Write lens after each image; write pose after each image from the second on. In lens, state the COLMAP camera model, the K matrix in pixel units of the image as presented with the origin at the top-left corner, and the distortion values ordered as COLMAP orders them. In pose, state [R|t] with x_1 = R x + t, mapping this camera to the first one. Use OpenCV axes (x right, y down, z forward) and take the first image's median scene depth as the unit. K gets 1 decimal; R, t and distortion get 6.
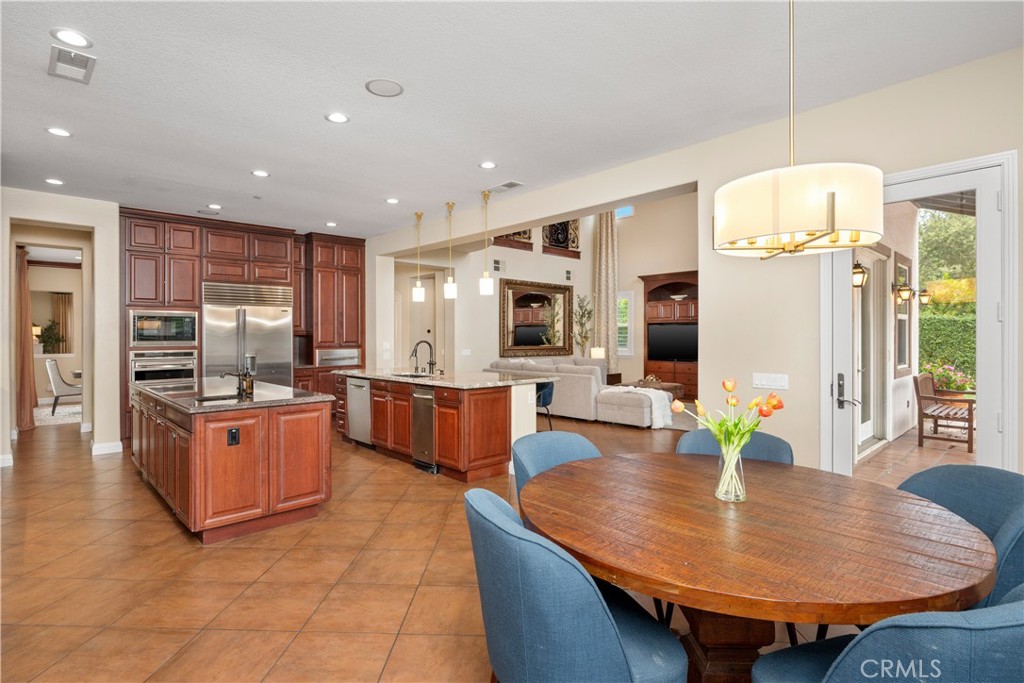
lens RADIAL K [[507.2, 0, 511.5], [0, 507.2, 337.7], [0, 0, 1]] dist [0.004033, 0.000717]
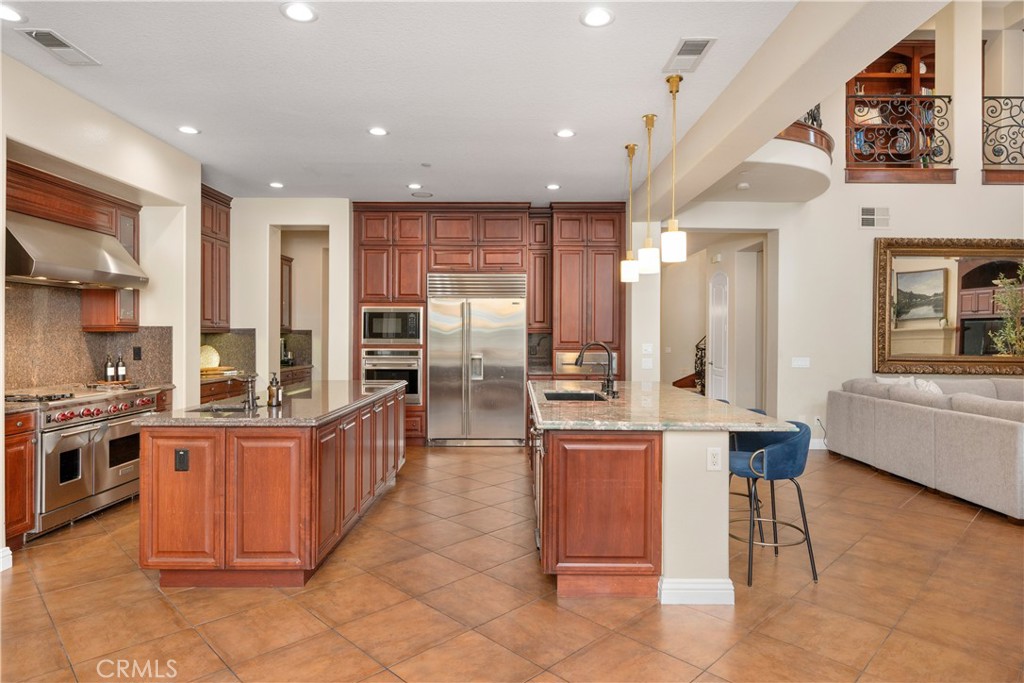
lens RADIAL K [[594.4, 0, 512.5], [0, 594.4, 340.2], [0, 0, 1]] dist [-0.000189, 0.000618]
pose [[0.727792, 0.012513, -0.685684, 0.240757], [-0.009419, 0.999922, 0.008250, -0.002150], [0.685734, 0.000454, 0.727852, 0.357761]]
